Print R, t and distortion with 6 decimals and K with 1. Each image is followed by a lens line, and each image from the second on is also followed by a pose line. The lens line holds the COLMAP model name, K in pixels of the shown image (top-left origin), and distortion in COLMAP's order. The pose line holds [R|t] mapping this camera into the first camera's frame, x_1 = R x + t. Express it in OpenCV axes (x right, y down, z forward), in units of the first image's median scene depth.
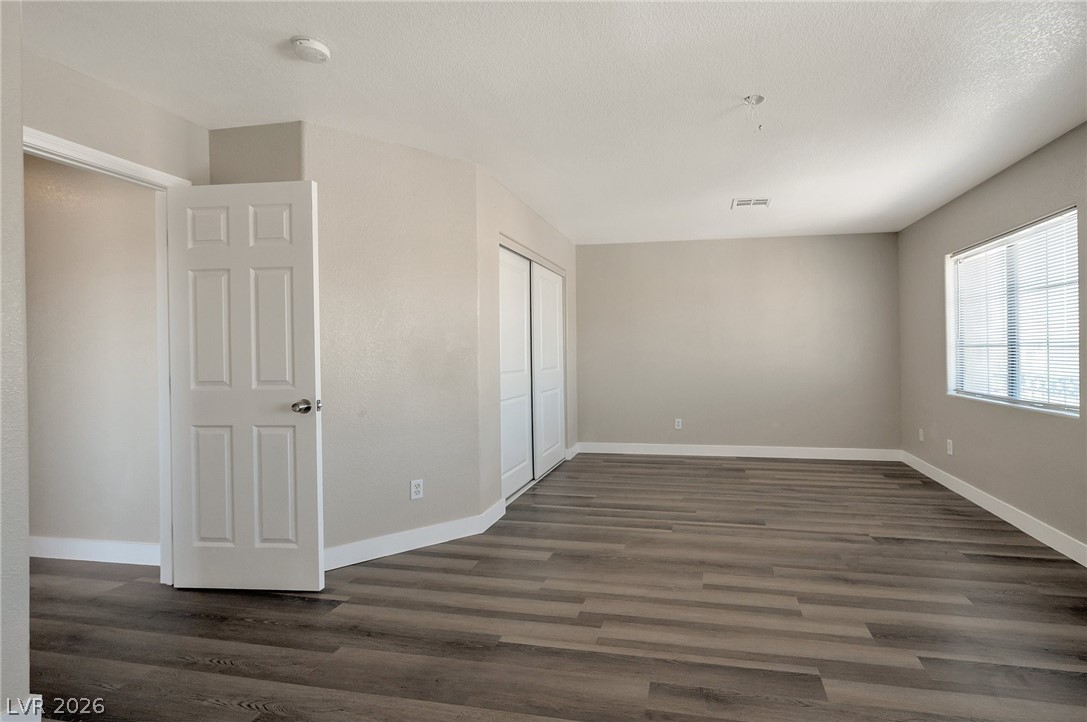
lens RADIAL K [[467.6, 0, 624.5], [0, 467.6, 354.3], [0, 0, 1]] dist [0.001711, 0.000097]
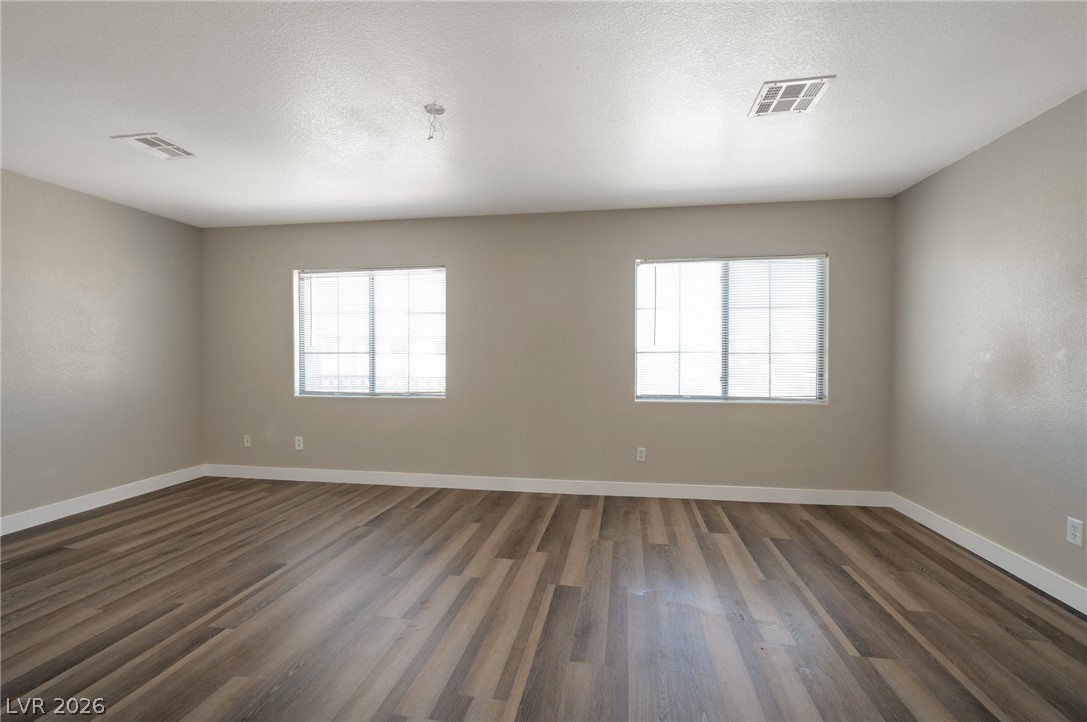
lens RADIAL K [[482.3, 0, 515.8], [0, 482.3, 360.9], [0, 0, 1]] dist [-0.001798, -0.000323]
pose [[0.046351, -0.008004, 0.998893, -0.517702], [0.011781, 0.999903, 0.007465, -0.000209], [-0.998856, 0.011422, 0.046441, 0.522860]]
